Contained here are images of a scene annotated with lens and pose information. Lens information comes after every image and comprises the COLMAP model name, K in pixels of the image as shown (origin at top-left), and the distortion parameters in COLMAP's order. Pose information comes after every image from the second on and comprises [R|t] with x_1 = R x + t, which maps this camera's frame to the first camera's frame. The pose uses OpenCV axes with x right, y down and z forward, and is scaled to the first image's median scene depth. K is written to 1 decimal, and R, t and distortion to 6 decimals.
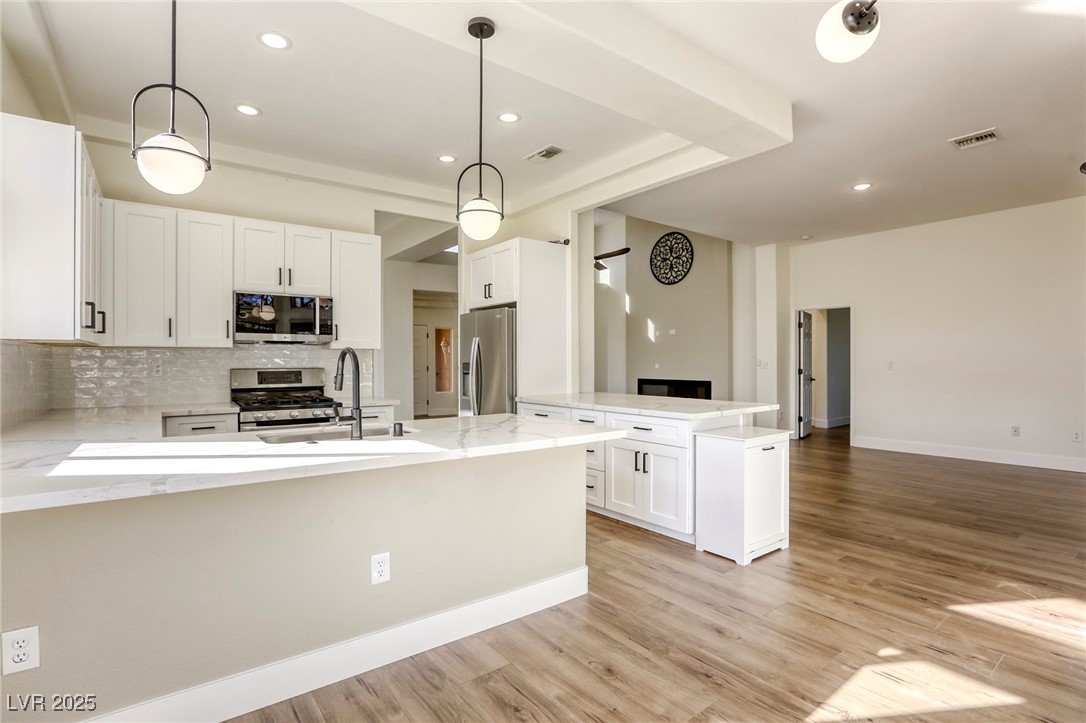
lens RADIAL K [[536.0, 0, 570.6], [0, 536.0, 364.3], [0, 0, 1]] dist [-0.036801, 0.000614]
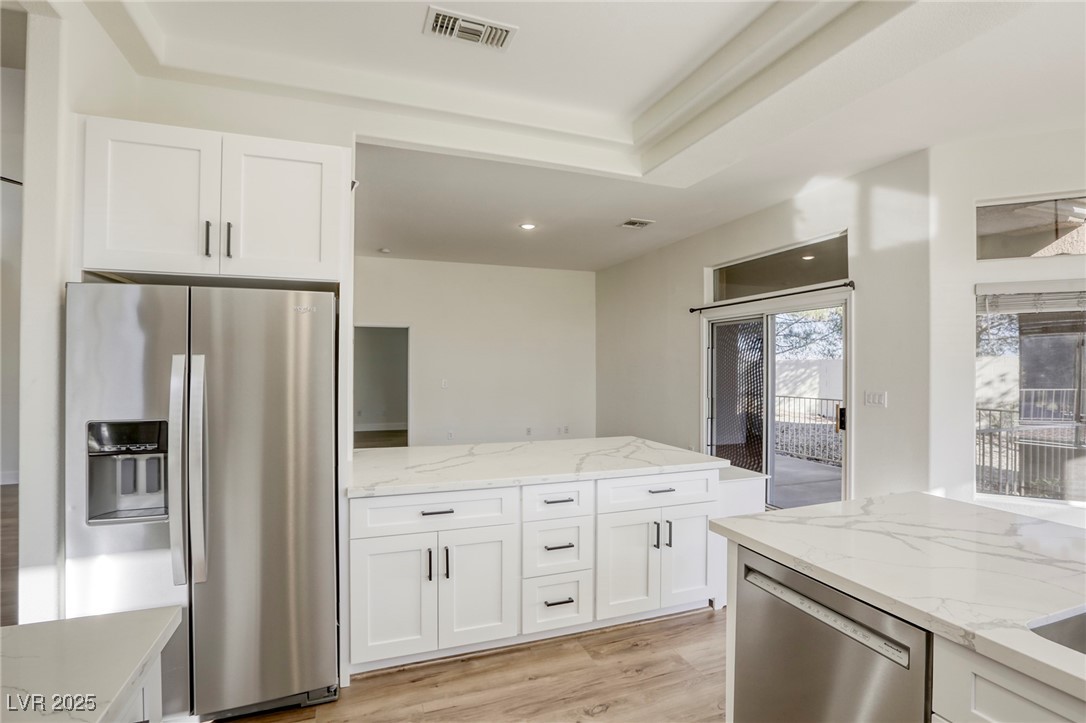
lens RADIAL K [[499.7, 0, 524.4], [0, 499.7, 362.5], [0, 0, 1]] dist [-0.046529, 0.014105]
pose [[0.318481, 0.008989, 0.947887, -0.235884], [0.003111, 0.999940, -0.010528, -0.022519], [-0.947924, 0.006301, 0.318434, 0.371369]]
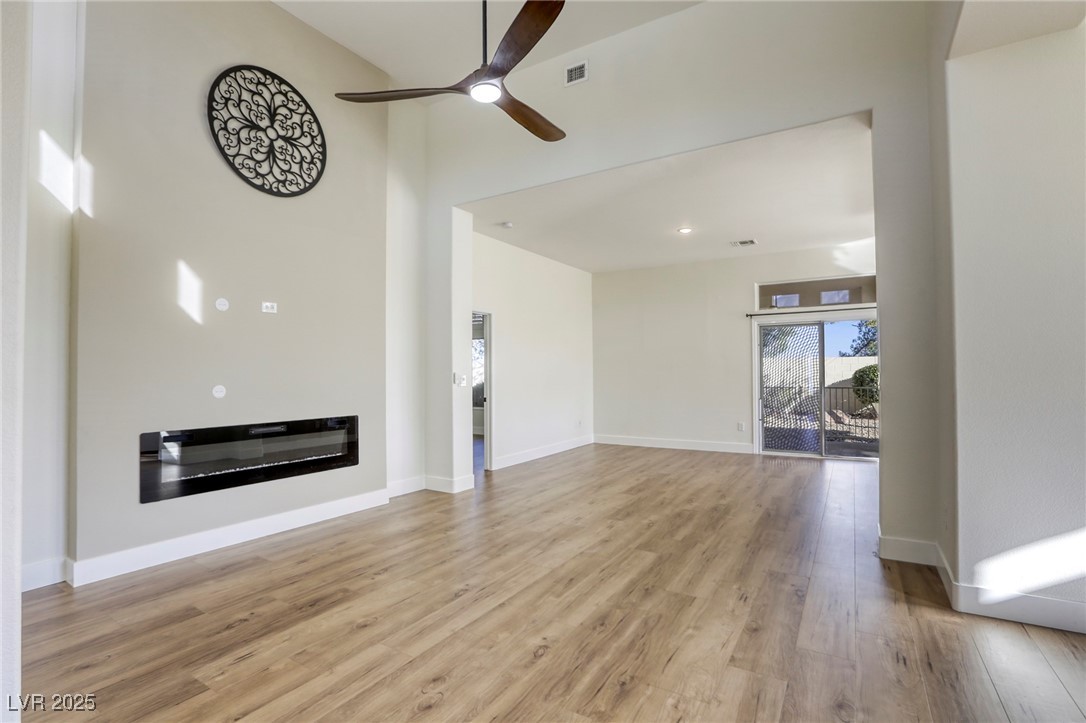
lens RADIAL K [[513.2, 0, 501.3], [0, 513.2, 359.2], [0, 0, 1]] dist [-0.036821, 0.009914]
pose [[-0.288485, 0.028111, 0.957072, -0.246380], [0.013174, 0.999591, -0.025389, -0.008372], [-0.957394, 0.005284, -0.288738, 0.971475]]
